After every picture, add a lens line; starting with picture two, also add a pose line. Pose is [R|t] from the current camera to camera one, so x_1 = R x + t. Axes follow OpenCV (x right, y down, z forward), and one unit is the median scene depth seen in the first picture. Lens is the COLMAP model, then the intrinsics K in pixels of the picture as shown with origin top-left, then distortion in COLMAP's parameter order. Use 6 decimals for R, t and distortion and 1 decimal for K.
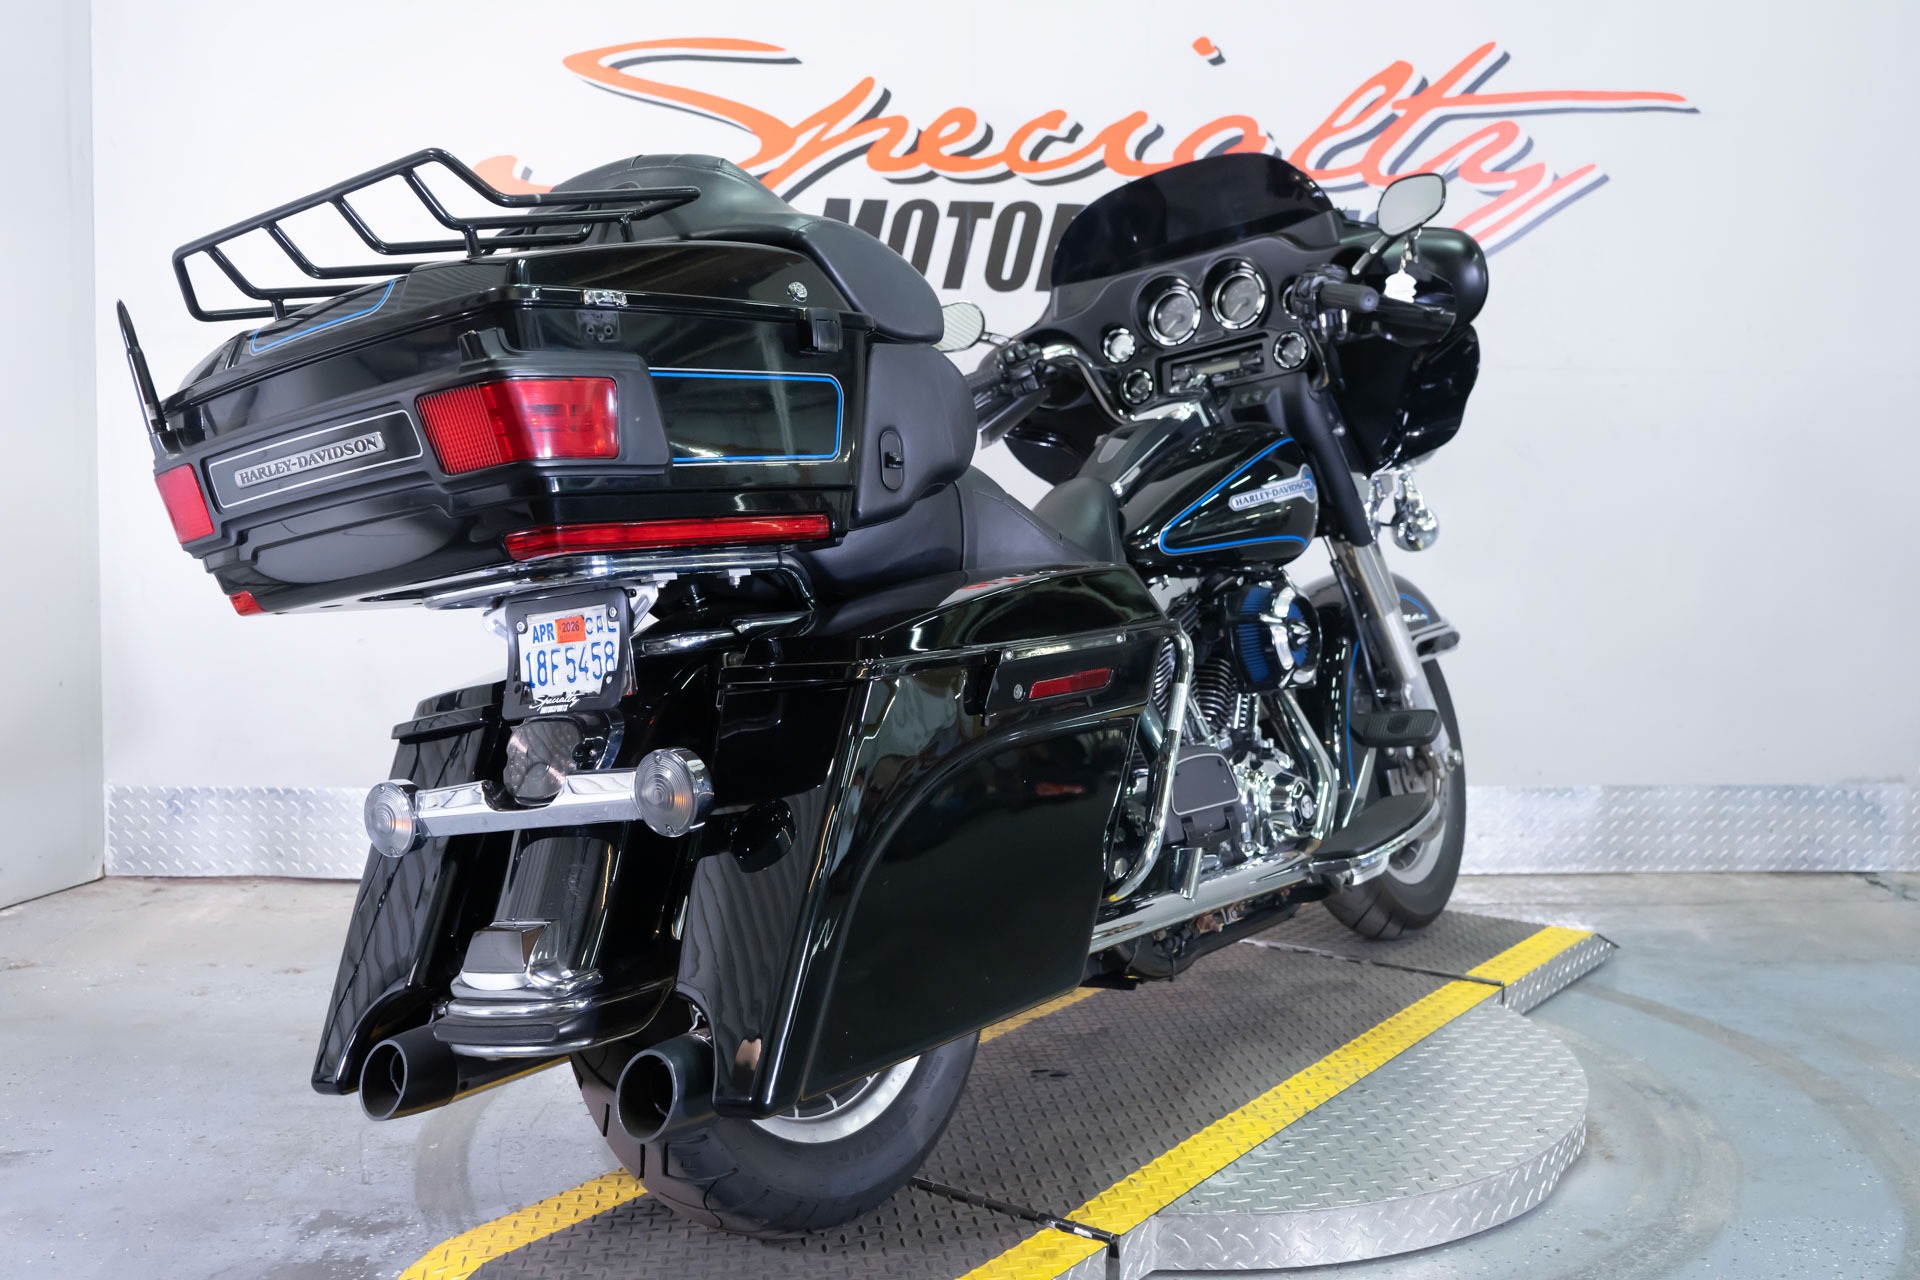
lens RADIAL K [[1890.8, 0, 960.0], [0, 1890.8, 640.0], [0, 0, 1]] dist [-0.000339, 0.016527]
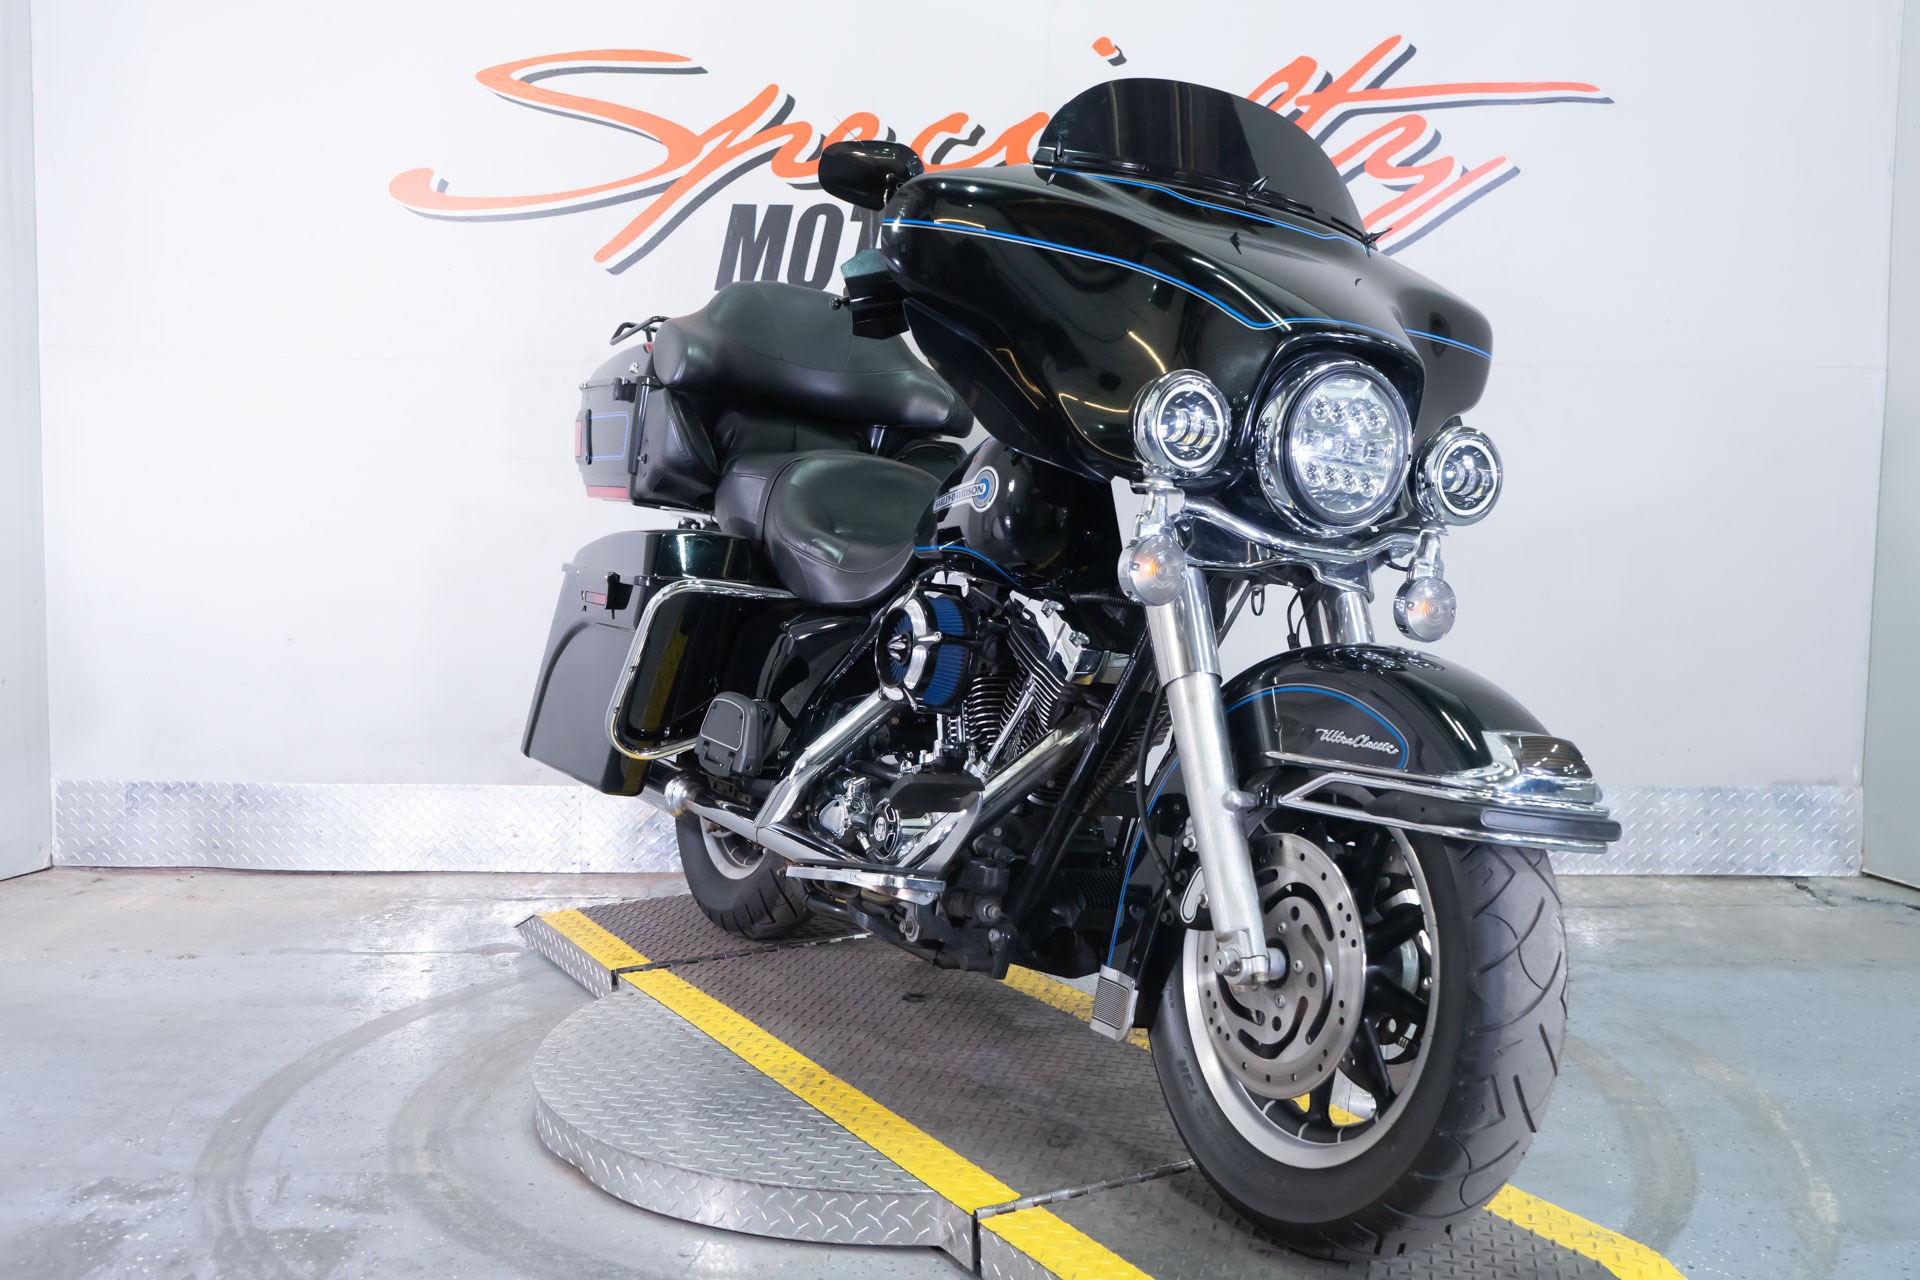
lens RADIAL K [[1921.6, 0, 960.0], [0, 1921.6, 640.0], [0, 0, 1]] dist [0.001379, 0.015724]
pose [[0.997341, -0.000527, -0.072876, 0.126284], [0.000444, 0.999999, -0.001151, 0.001704], [0.072877, 0.001116, 0.997340, -0.021263]]
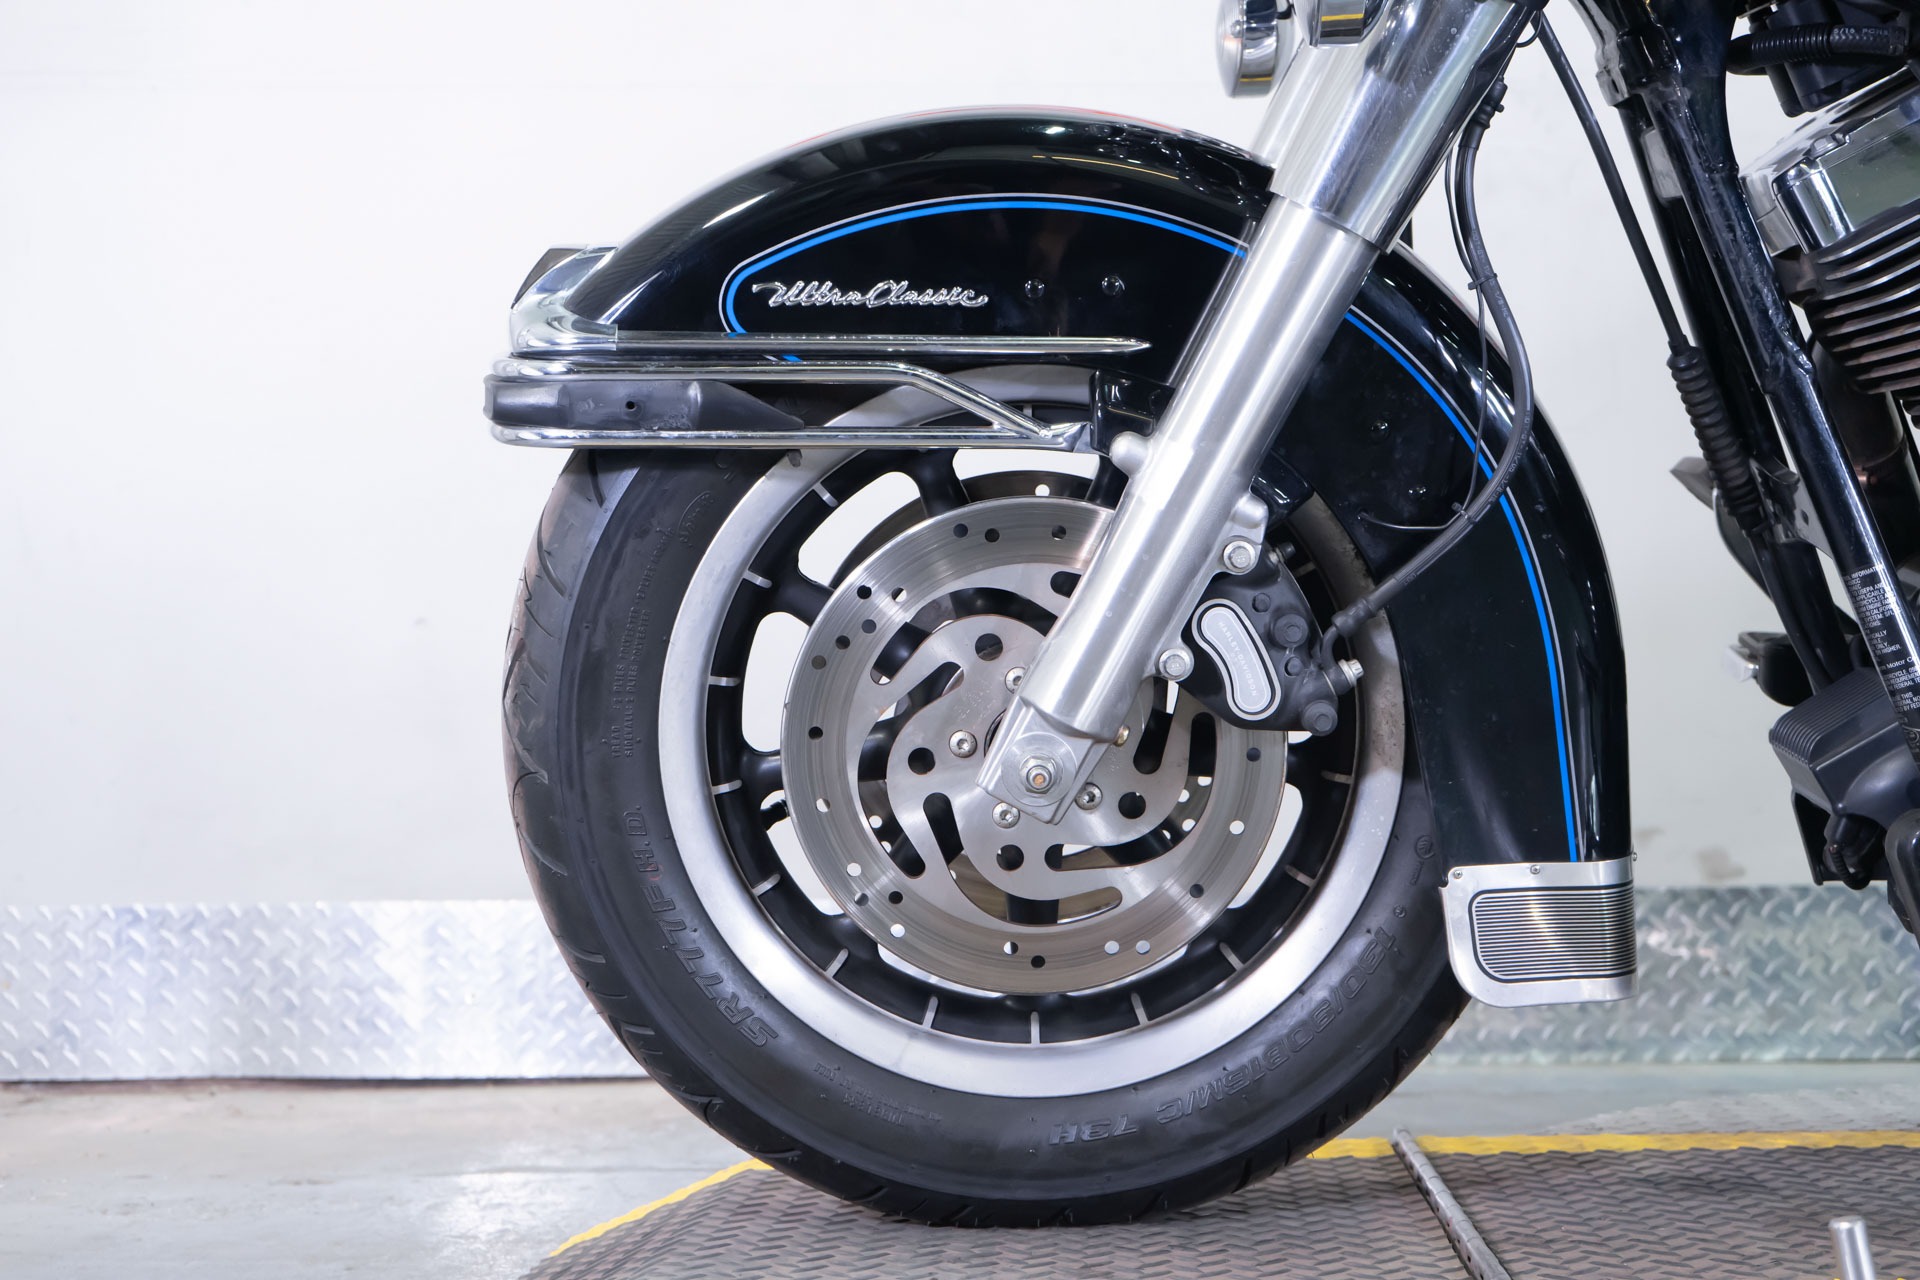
lens RADIAL K [[2625.8, 0, 960.0], [0, 2625.8, 640.0], [0, 0, 1]] dist [0.034537, 0.006523]
pose [[0.998029, -0.026196, -0.057019, -0.123637], [0.017446, 0.988702, -0.148878, 0.119948], [0.060275, 0.147589, 0.987210, 0.278895]]
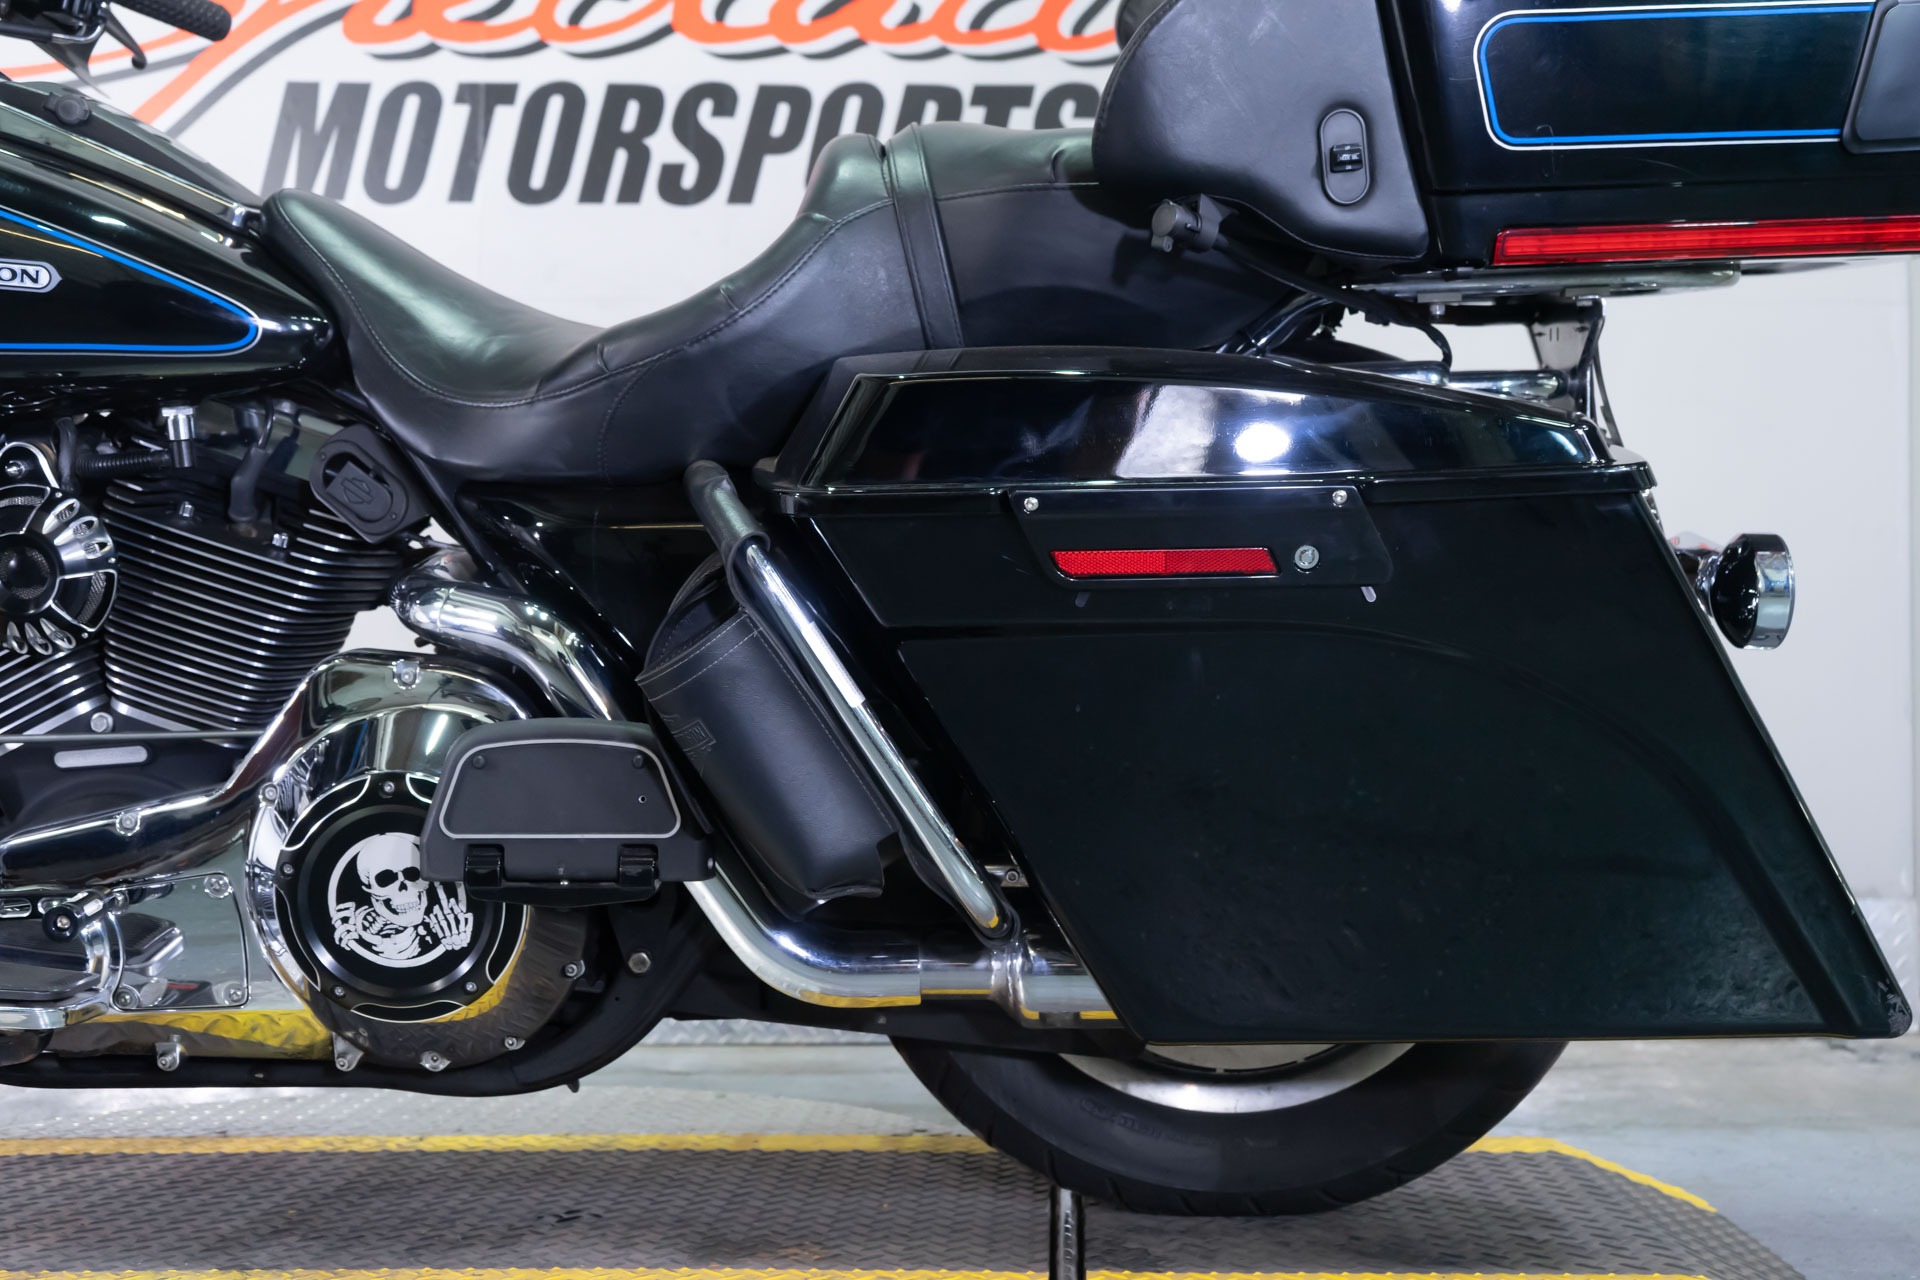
lens RADIAL K [[2152.8, 0, 960.0], [0, 2152.8, 640.0], [0, 0, 1]] dist [0.012263, 0.000715]
pose [[0.998887, -0.014684, -0.044822, 0.218871], [0.008382, 0.990440, -0.137688, 0.092018], [0.046416, 0.137160, 0.989461, 0.227227]]
